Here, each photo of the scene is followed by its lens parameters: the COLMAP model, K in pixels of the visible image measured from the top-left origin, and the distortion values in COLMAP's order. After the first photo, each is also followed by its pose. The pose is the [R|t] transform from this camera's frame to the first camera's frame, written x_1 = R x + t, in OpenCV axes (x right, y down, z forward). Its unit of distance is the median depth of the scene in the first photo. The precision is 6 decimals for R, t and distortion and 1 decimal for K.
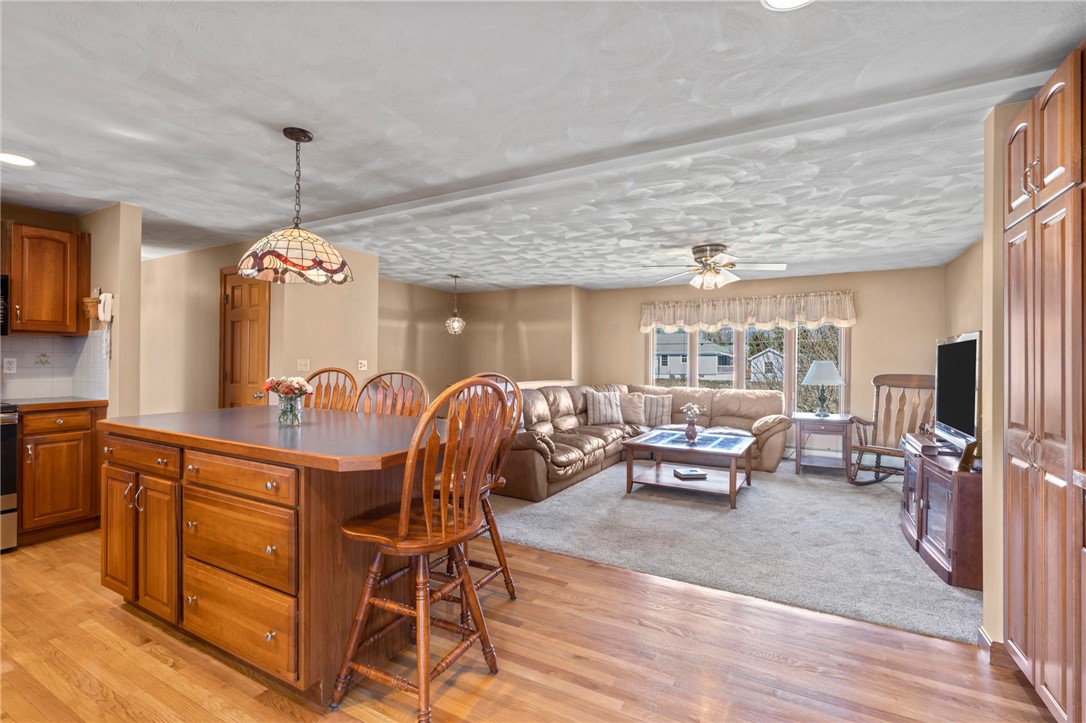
lens RADIAL K [[492.7, 0, 534.6], [0, 492.7, 359.0], [0, 0, 1]] dist [0.000731, 0.000370]
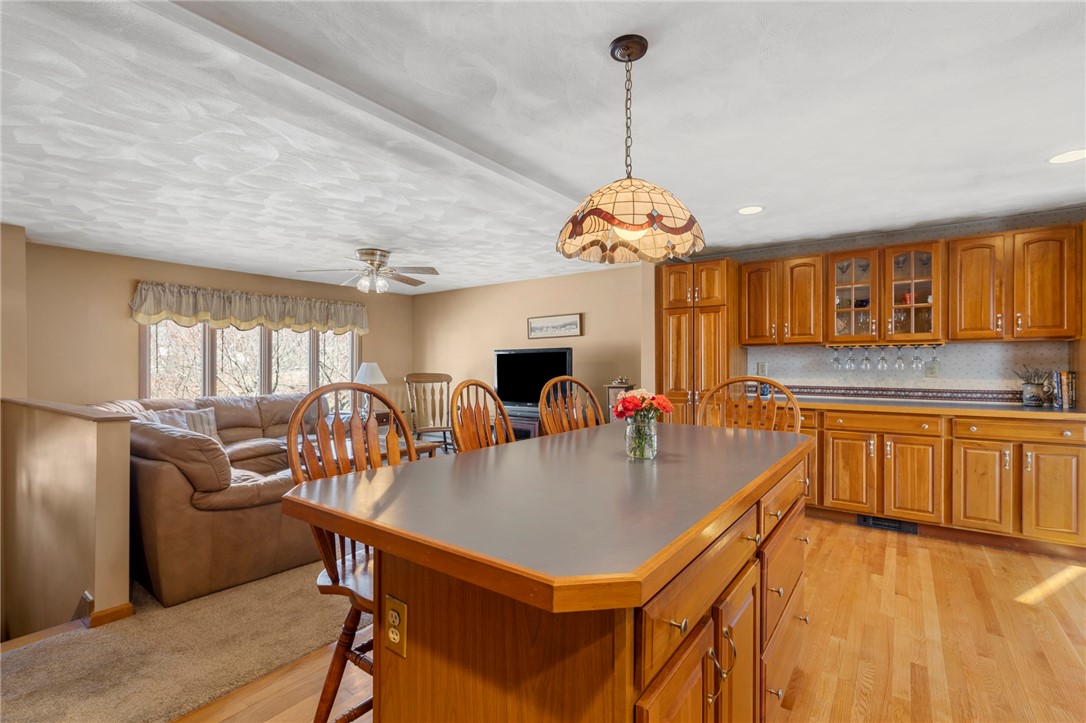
lens RADIAL K [[492.7, 0, 538.2], [0, 492.7, 363.1], [0, 0, 1]] dist [0.000731, 0.000370]
pose [[0.171895, -0.001159, 0.985115, -0.777664], [-0.004408, 0.999988, 0.001945, -0.002615], [-0.985105, -0.004676, 0.171887, 0.667936]]
